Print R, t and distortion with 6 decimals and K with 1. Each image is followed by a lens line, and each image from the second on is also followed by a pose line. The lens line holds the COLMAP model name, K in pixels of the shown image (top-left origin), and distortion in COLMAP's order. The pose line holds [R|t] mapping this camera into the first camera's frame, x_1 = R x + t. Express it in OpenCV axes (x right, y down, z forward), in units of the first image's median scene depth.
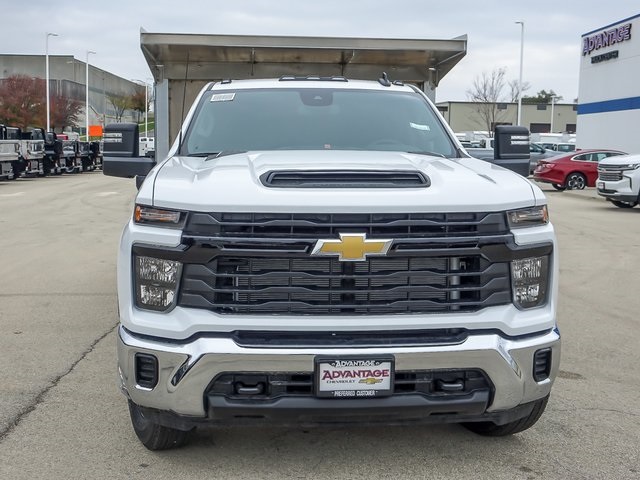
lens RADIAL K [[862.3, 0, 320.0], [0, 862.3, 240.0], [0, 0, 1]] dist [-0.001046, 0.016483]
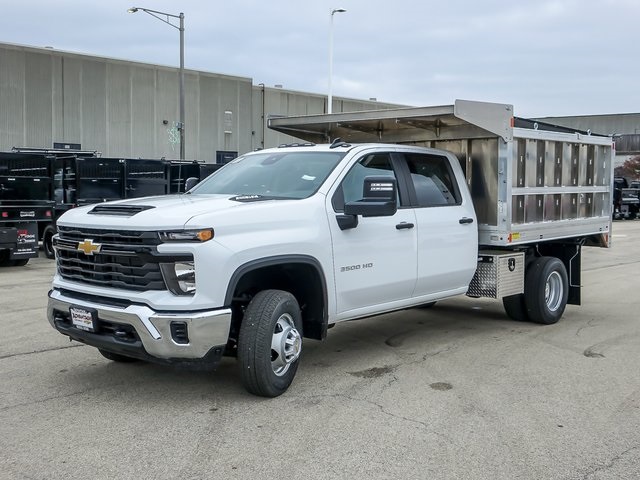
lens RADIAL K [[753.9, 0, 320.0], [0, 753.9, 240.0], [0, 0, 1]] dist [-0.003099, -0.024895]
pose [[0.680157, 0.044815, -0.731695, 1.466553], [-0.080224, 0.996685, -0.013527, -0.022750], [0.728664, 0.067900, 0.681498, 0.267526]]
